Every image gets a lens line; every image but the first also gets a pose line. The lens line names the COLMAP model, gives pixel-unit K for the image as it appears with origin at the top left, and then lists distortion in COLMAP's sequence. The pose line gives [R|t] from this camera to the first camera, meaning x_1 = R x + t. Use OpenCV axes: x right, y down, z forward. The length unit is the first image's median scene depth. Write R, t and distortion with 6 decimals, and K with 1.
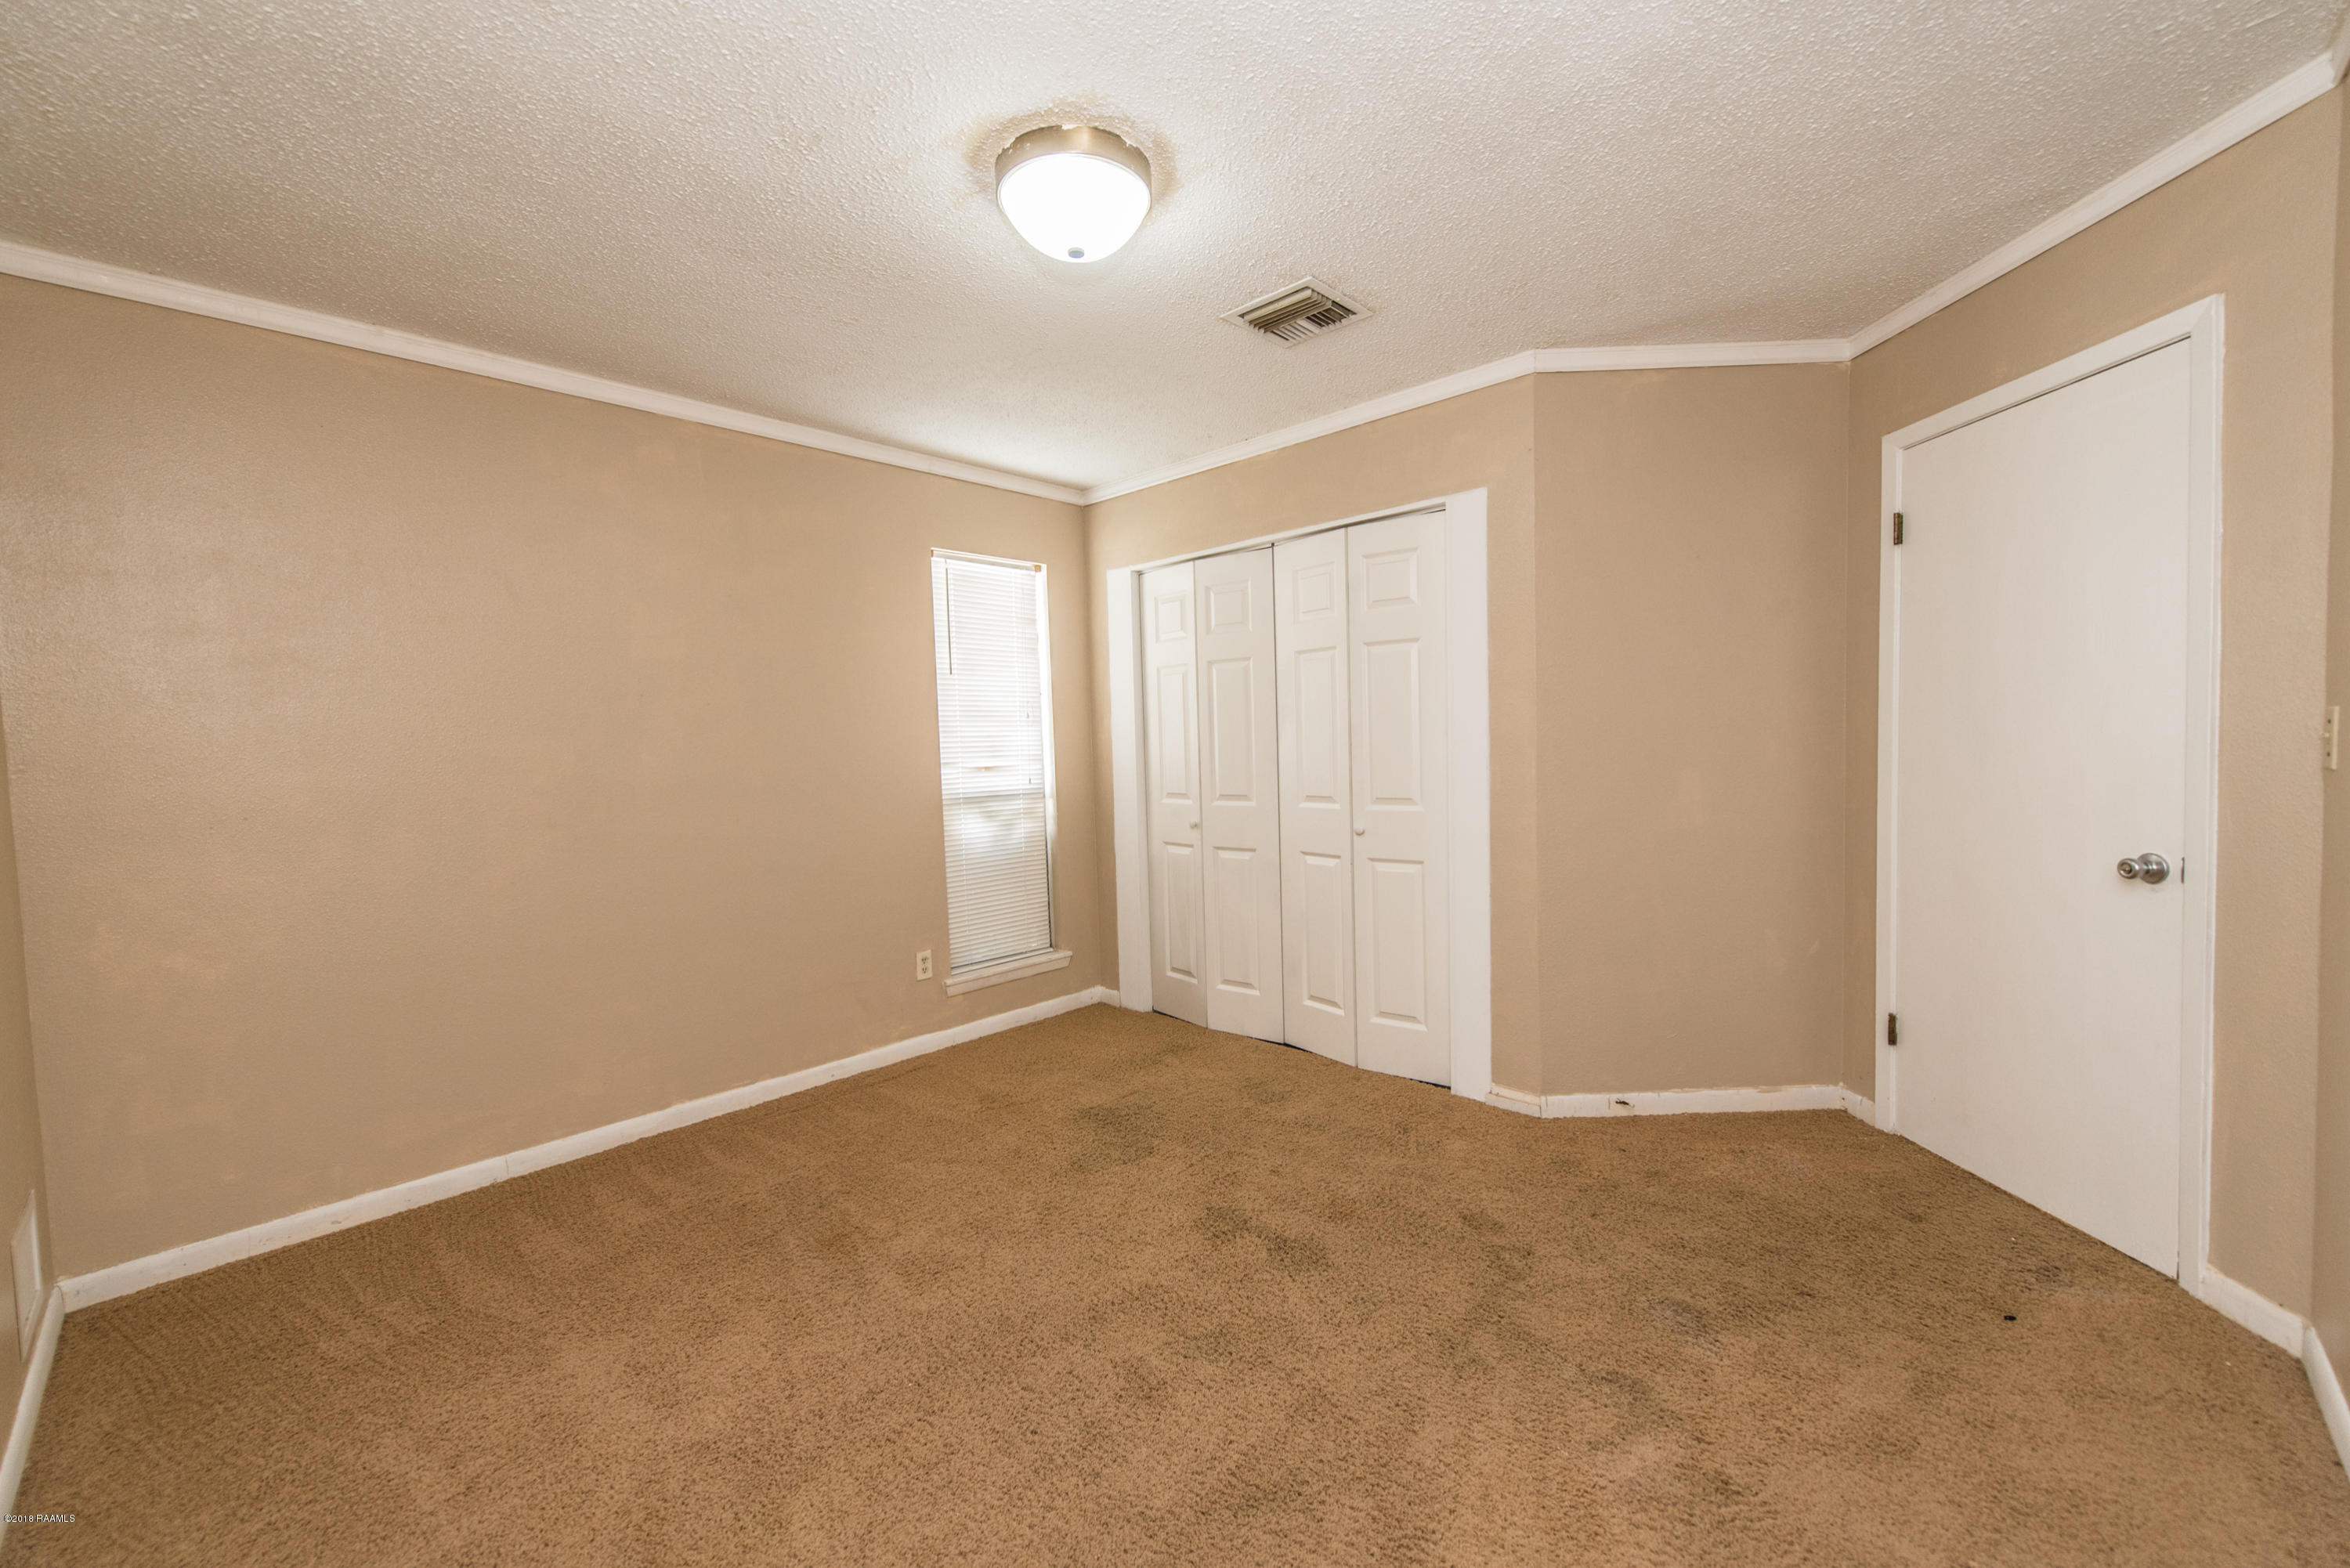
lens RADIAL K [[916.9, 0, 1173.8], [0, 916.9, 782.1], [0, 0, 1]] dist [0.017158, -0.005092]
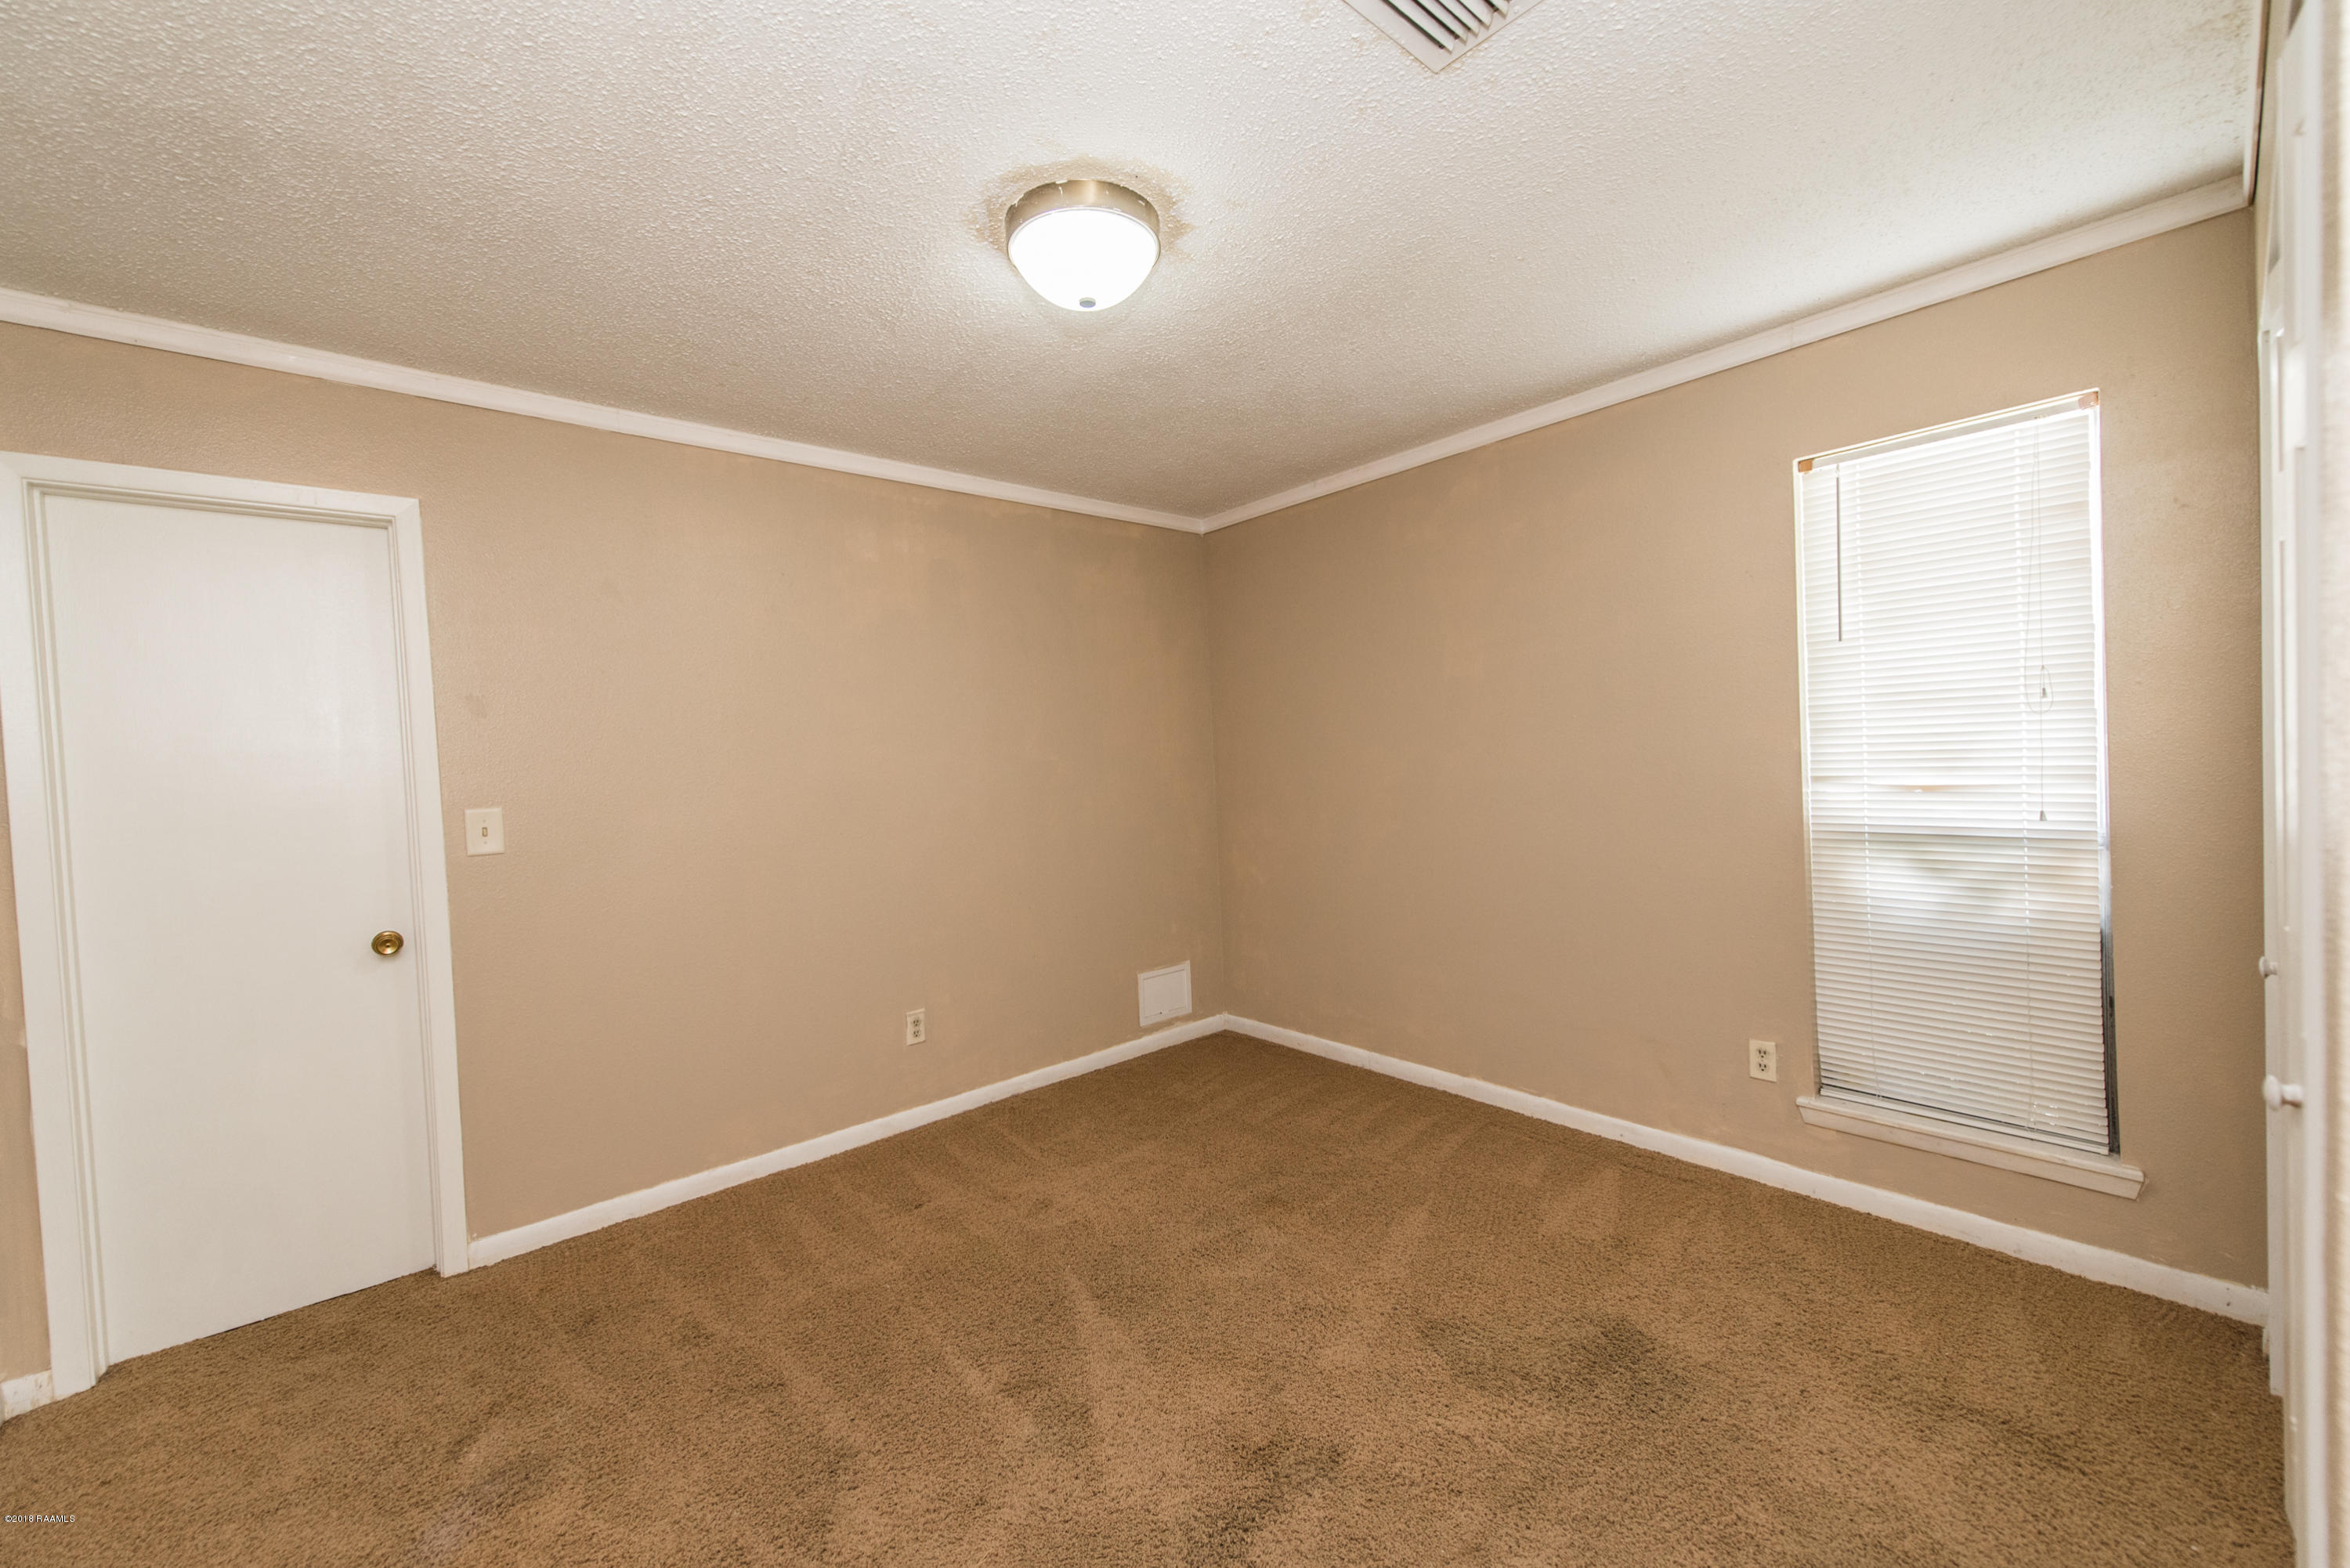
lens RADIAL K [[916.9, 0, 1173.8], [0, 916.9, 782.1], [0, 0, 1]] dist [0.017158, -0.005092]
pose [[-0.084433, 0.060763, -0.994575, 0.460423], [-0.002801, 0.998121, 0.061218, -0.057701], [0.996425, 0.007955, -0.084104, 0.595059]]
